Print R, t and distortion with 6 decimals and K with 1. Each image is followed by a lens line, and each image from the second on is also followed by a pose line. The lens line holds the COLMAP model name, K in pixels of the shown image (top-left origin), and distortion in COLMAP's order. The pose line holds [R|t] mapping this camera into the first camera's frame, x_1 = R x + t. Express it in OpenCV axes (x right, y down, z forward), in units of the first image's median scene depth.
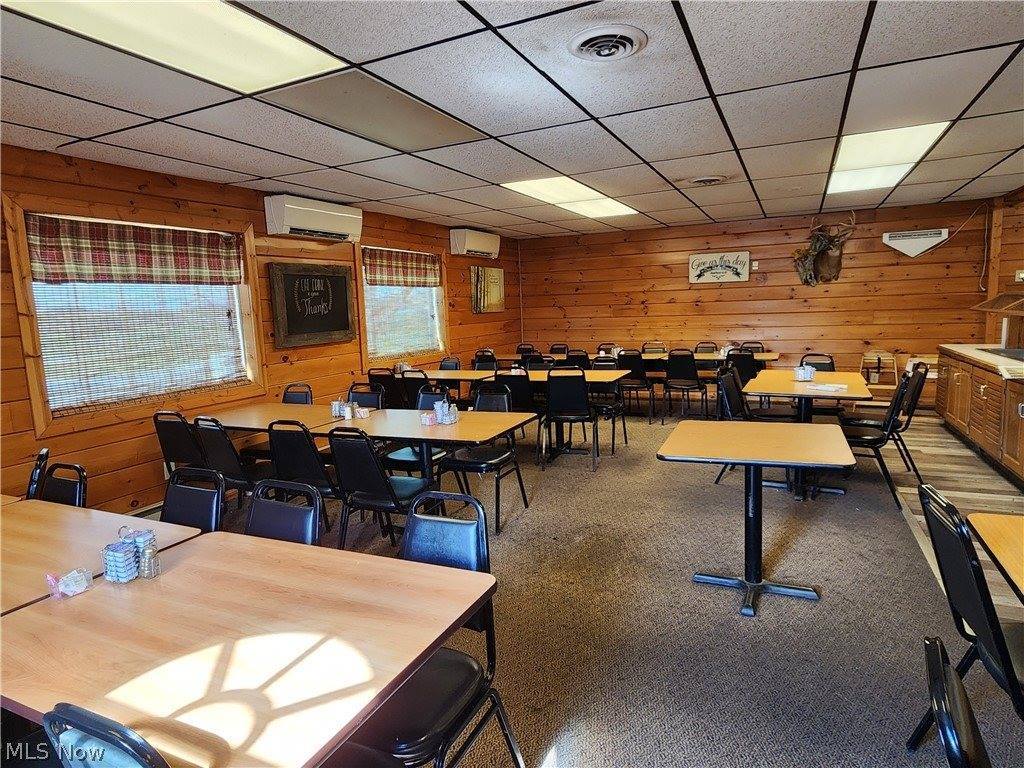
lens RADIAL K [[607.8, 0, 509.4], [0, 607.8, 387.7], [0, 0, 1]] dist [-0.006059, -0.002734]
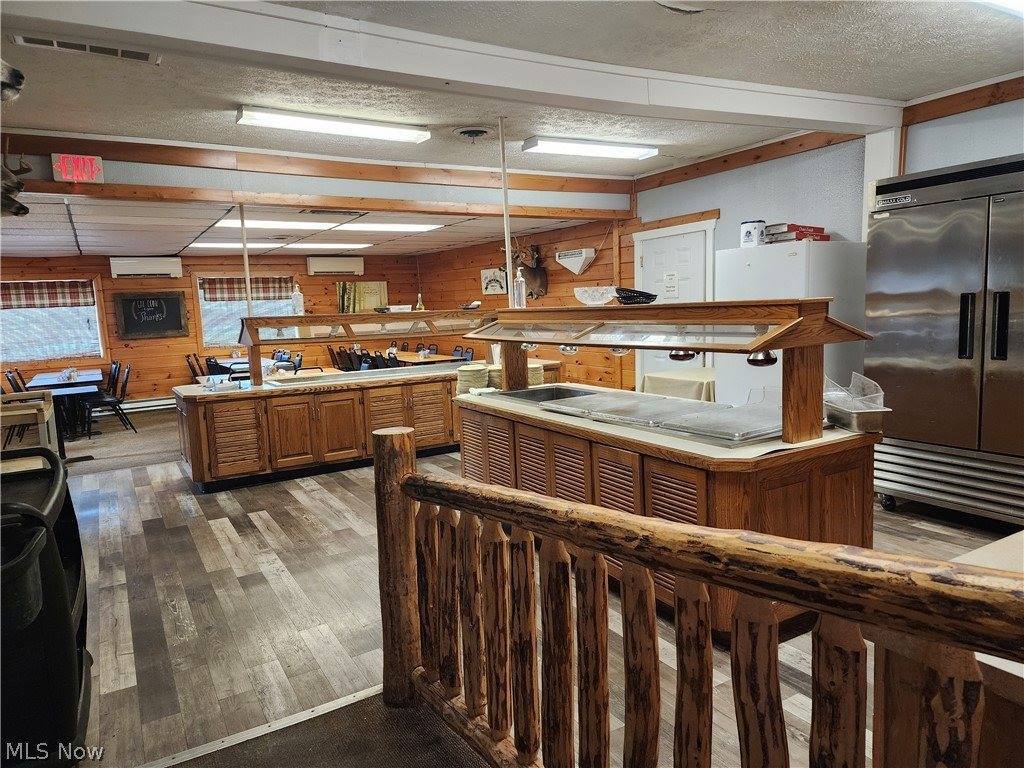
lens RADIAL K [[675.0, 0, 522.6], [0, 675.0, 385.9], [0, 0, 1]] dist [0.007001, -0.006383]
pose [[0.827994, 0.080733, -0.554895, 1.443384], [-0.071143, 0.996709, 0.038856, -0.074409], [0.556205, 0.007304, 0.831013, -0.015070]]
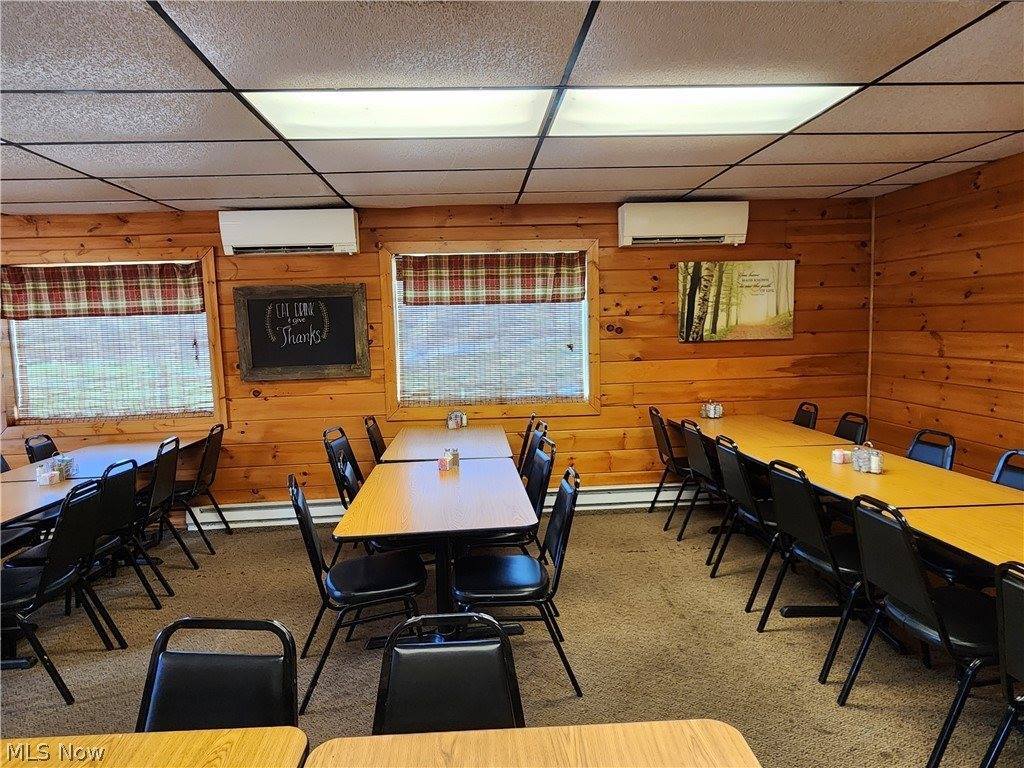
lens RADIAL K [[513.5, 0, 508.9], [0, 513.5, 379.1], [0, 0, 1]] dist [-0.003692, 0.000729]
pose [[0.480636, 0.101496, -0.871027, 0.391300], [-0.106044, 0.992717, 0.057160, -0.125765], [0.870485, 0.064894, 0.487899, 0.791466]]
